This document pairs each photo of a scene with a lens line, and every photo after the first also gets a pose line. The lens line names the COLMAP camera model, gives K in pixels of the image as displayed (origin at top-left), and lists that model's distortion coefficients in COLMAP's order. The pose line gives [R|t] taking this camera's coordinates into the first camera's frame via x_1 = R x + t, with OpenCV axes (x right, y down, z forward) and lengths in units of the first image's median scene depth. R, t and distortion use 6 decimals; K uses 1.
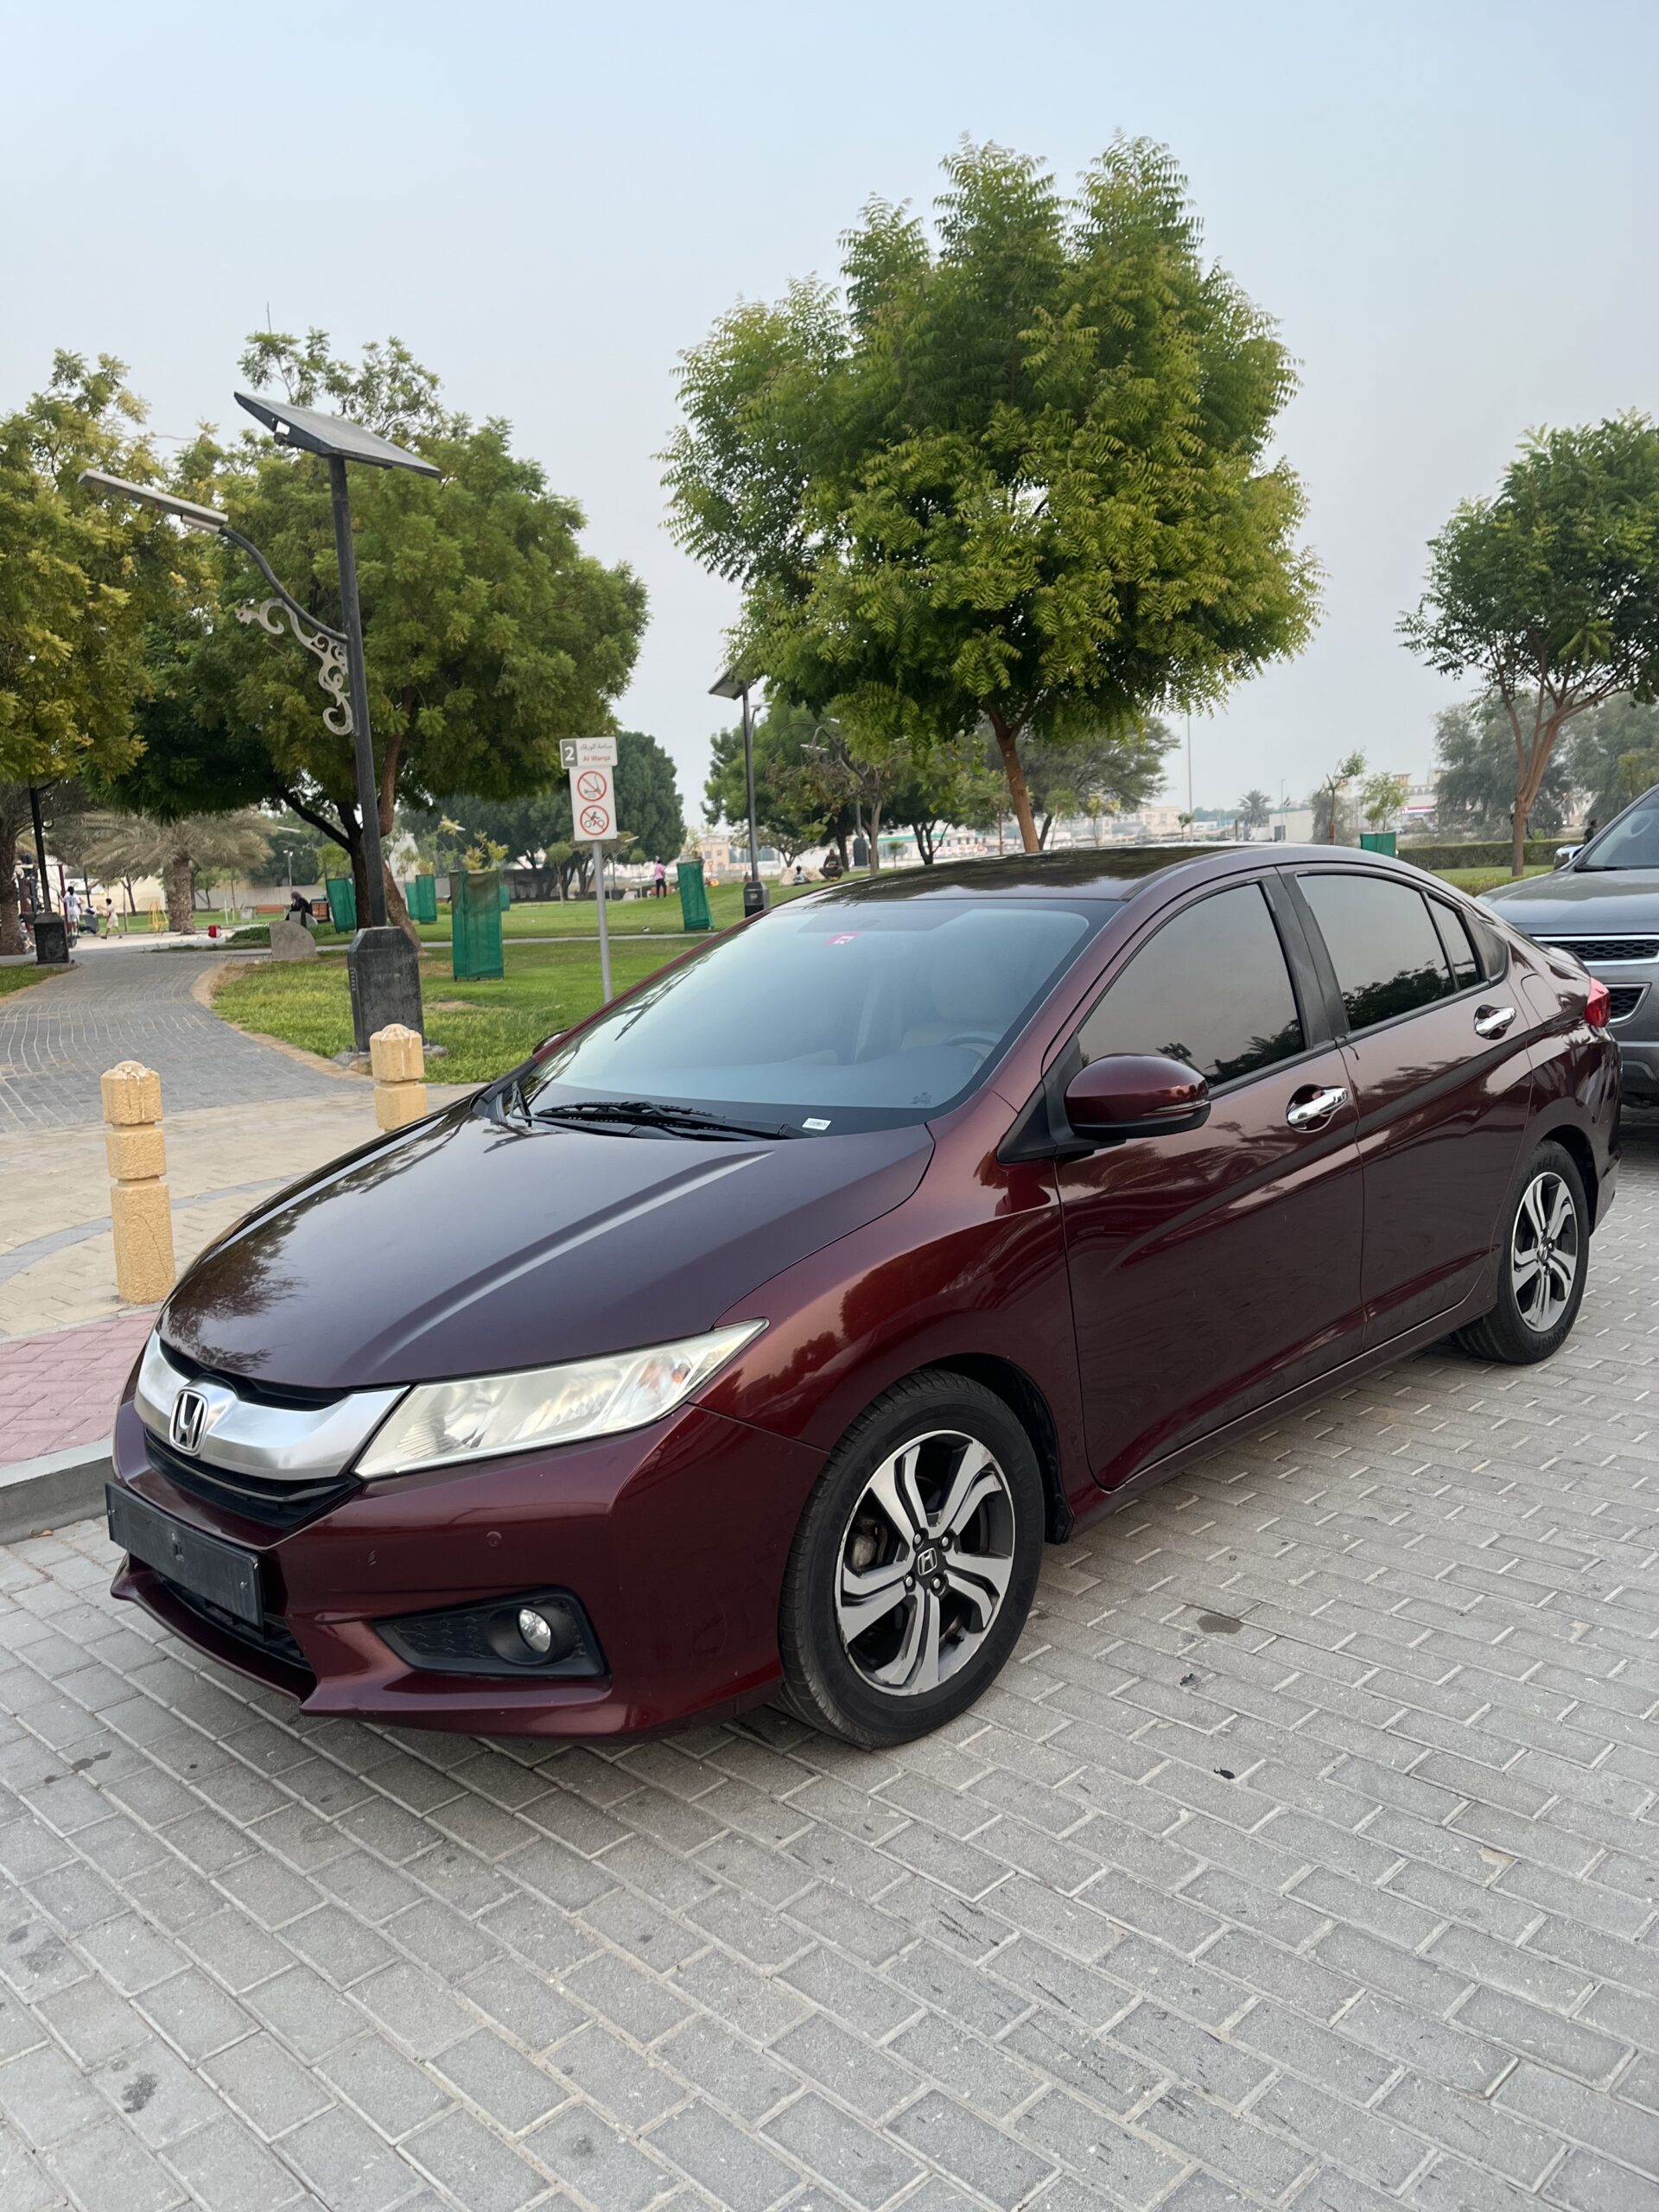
lens RADIAL K [[1685.4, 0, 829.5], [0, 1685.4, 1106.0], [0, 0, 1]] dist [0.028688, -0.008646]
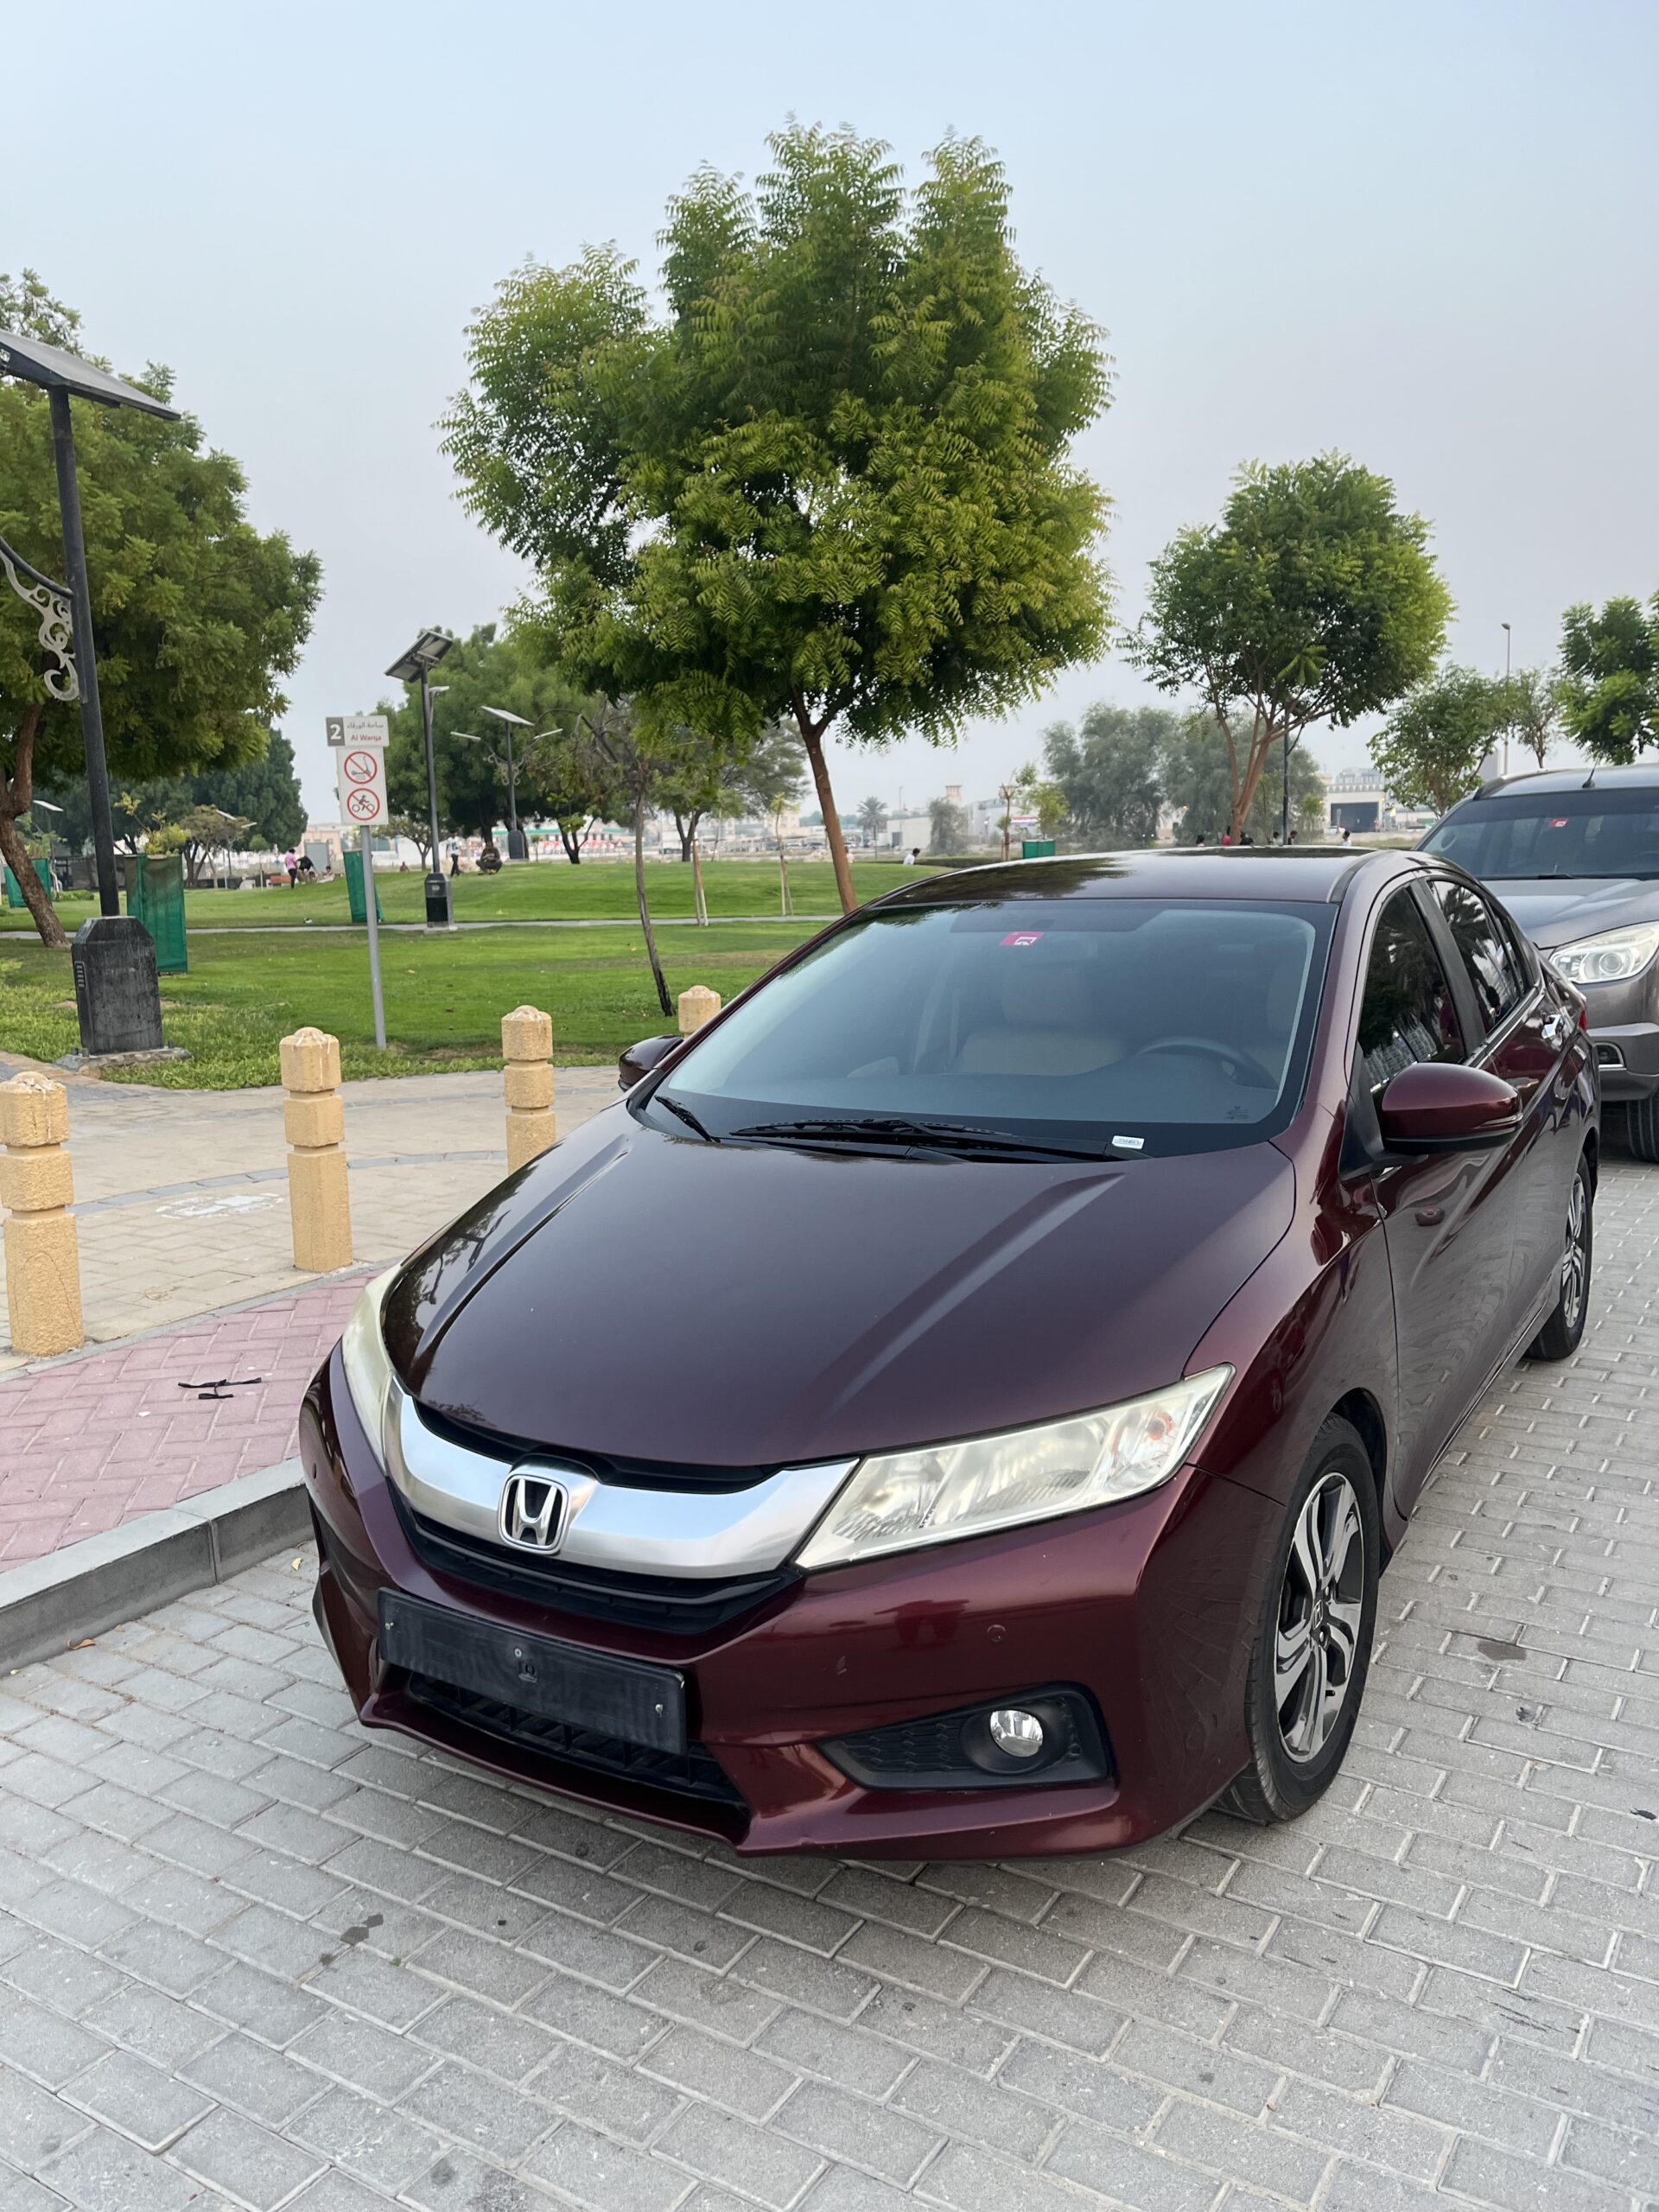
lens RADIAL K [[1678.8, 0, 841.5], [0, 1678.8, 1100.9], [0, 0, 1]] dist [0.073916, -0.102094]
pose [[0.975427, -0.009428, 0.220120, -0.110168], [0.009747, 0.999952, -0.000365, -0.004066], [-0.220106, 0.002502, 0.975473, 0.040730]]
